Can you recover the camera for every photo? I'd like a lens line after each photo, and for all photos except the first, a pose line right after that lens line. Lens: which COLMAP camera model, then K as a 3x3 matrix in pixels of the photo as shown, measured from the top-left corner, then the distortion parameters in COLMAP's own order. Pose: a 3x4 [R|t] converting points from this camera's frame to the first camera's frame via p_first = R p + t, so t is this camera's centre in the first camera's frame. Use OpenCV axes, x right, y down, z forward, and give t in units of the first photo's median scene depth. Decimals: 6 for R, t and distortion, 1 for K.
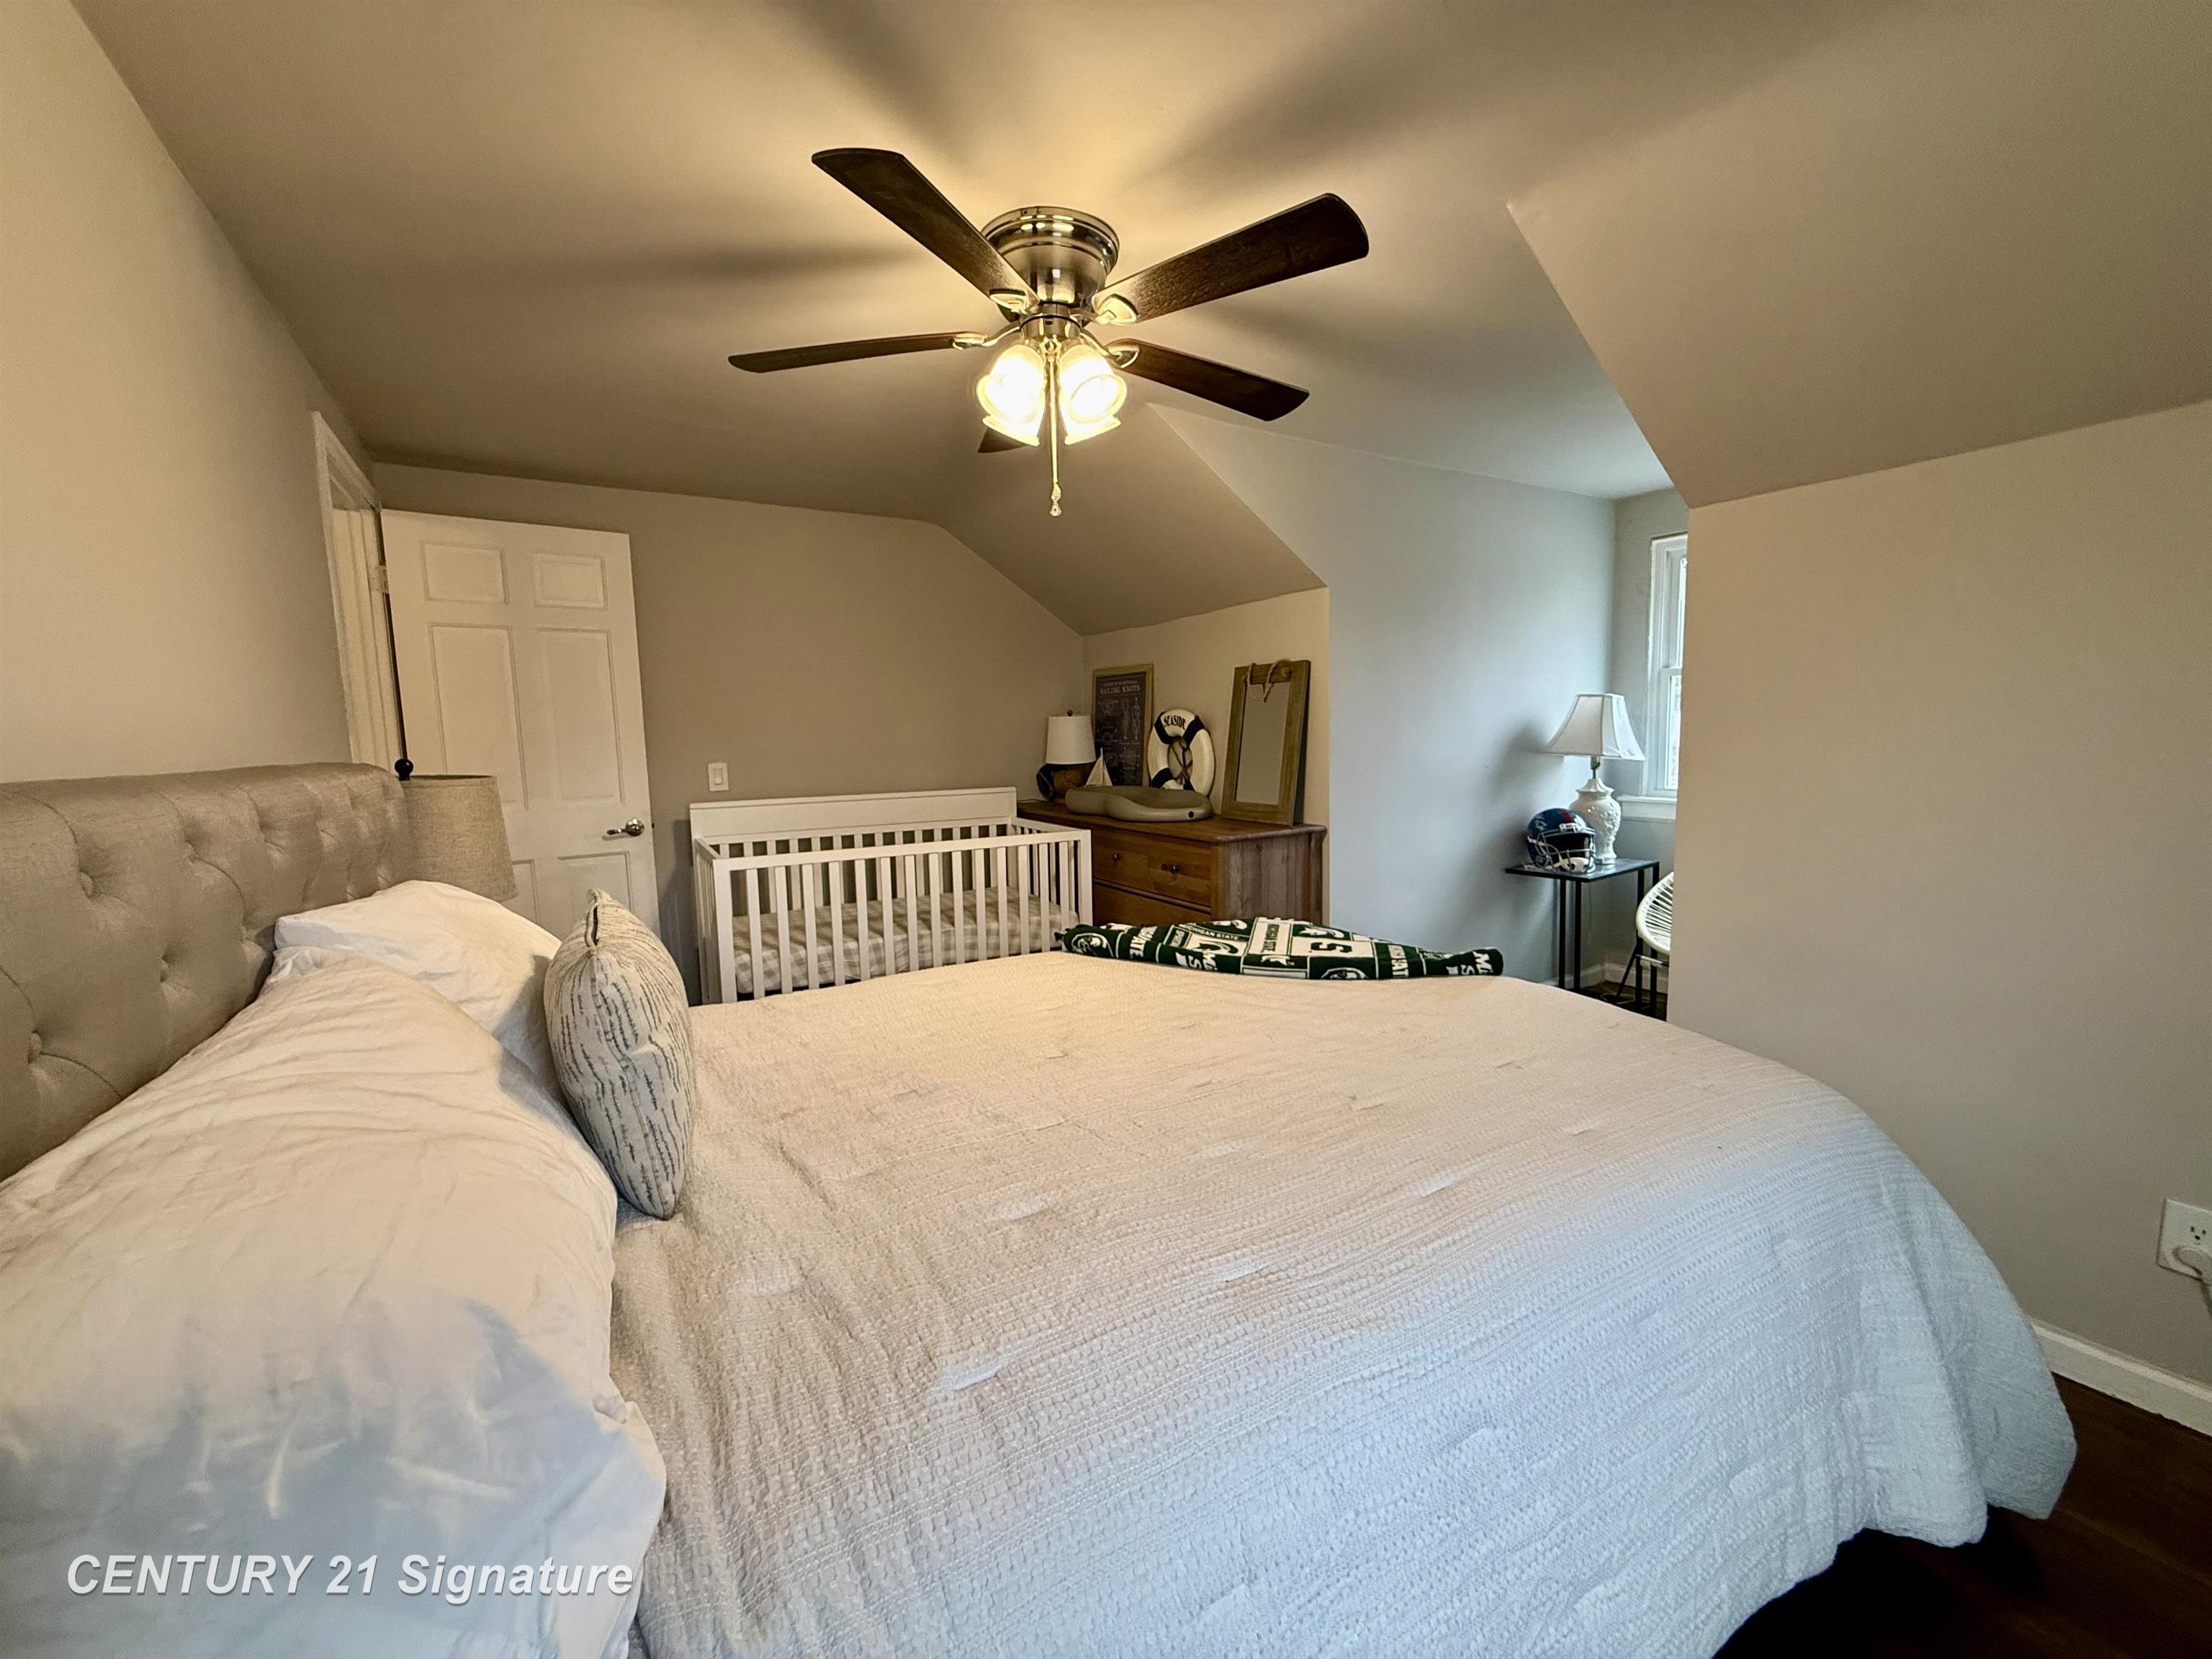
lens RADIAL K [[871.3, 0, 1106.0], [0, 871.3, 829.5], [0, 0, 1]] dist [0.000630, -0.000064]
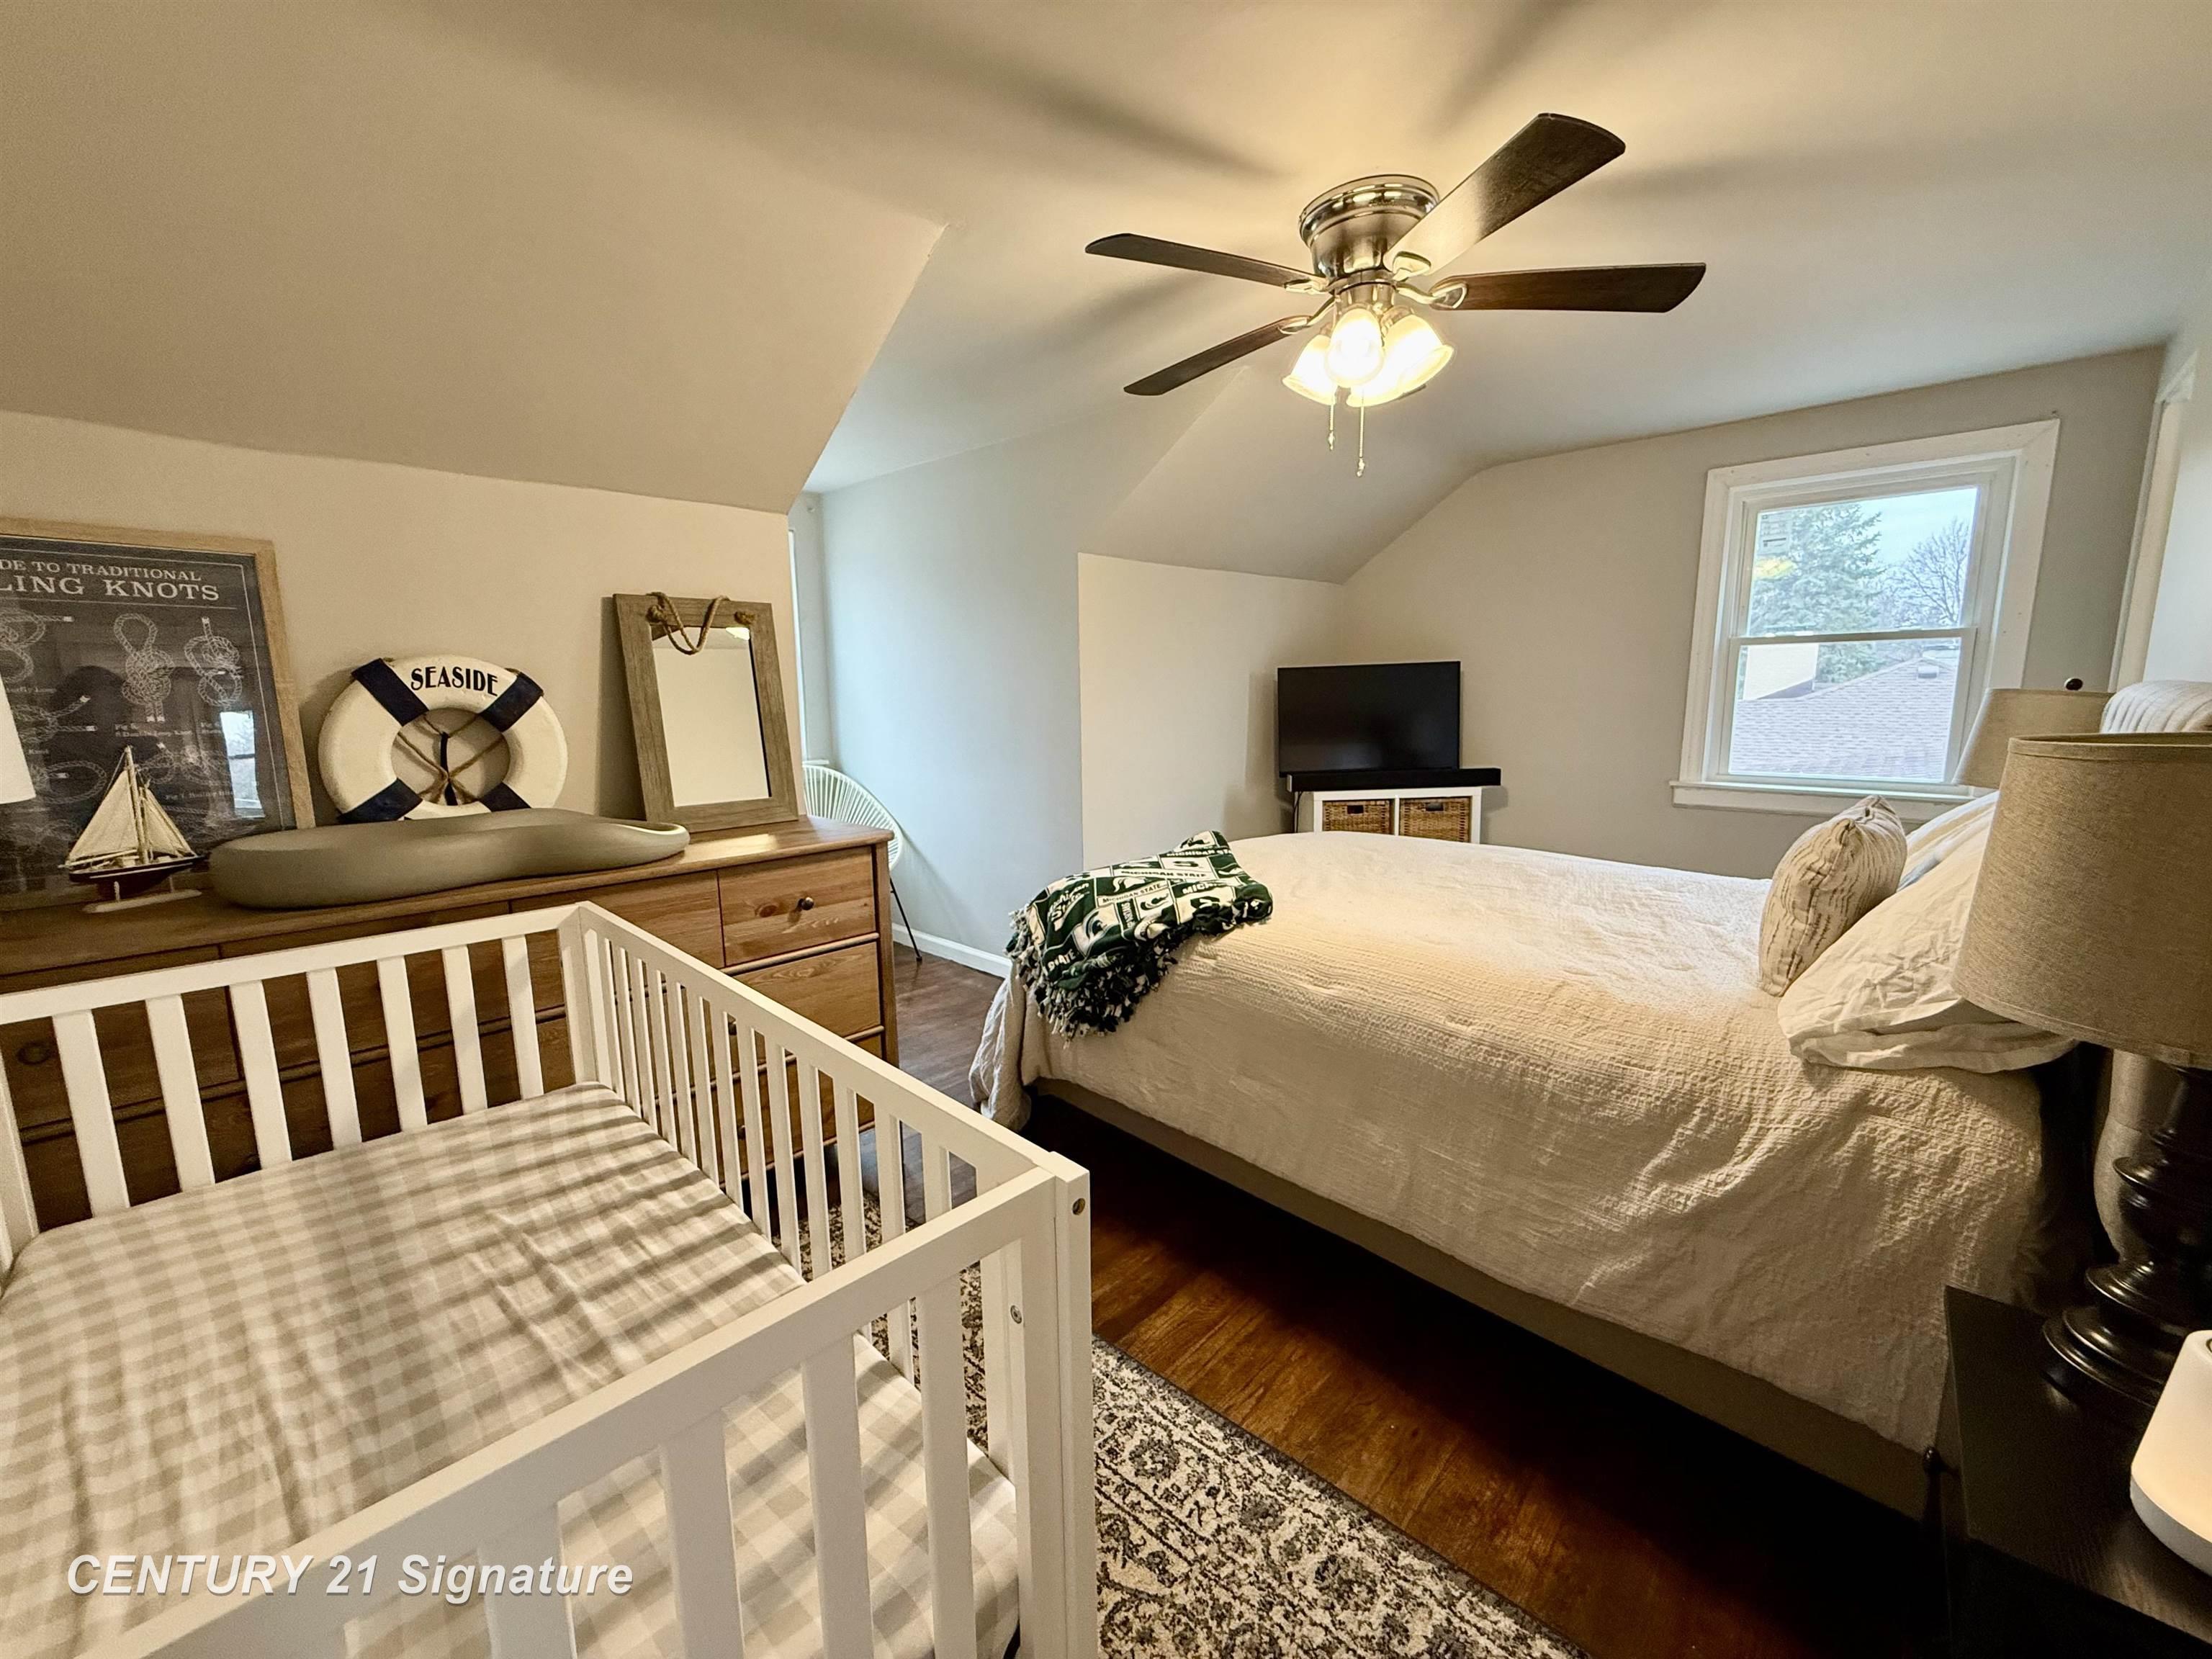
lens RADIAL K [[871.3, 0, 1106.0], [0, 871.3, 829.5], [0, 0, 1]] dist [0.000630, -0.000064]
pose [[-0.225439, -0.128940, 0.965687, -0.541034], [0.124152, 0.979320, 0.159743, -0.078609], [-0.966314, 0.155904, -0.204769, 0.813733]]
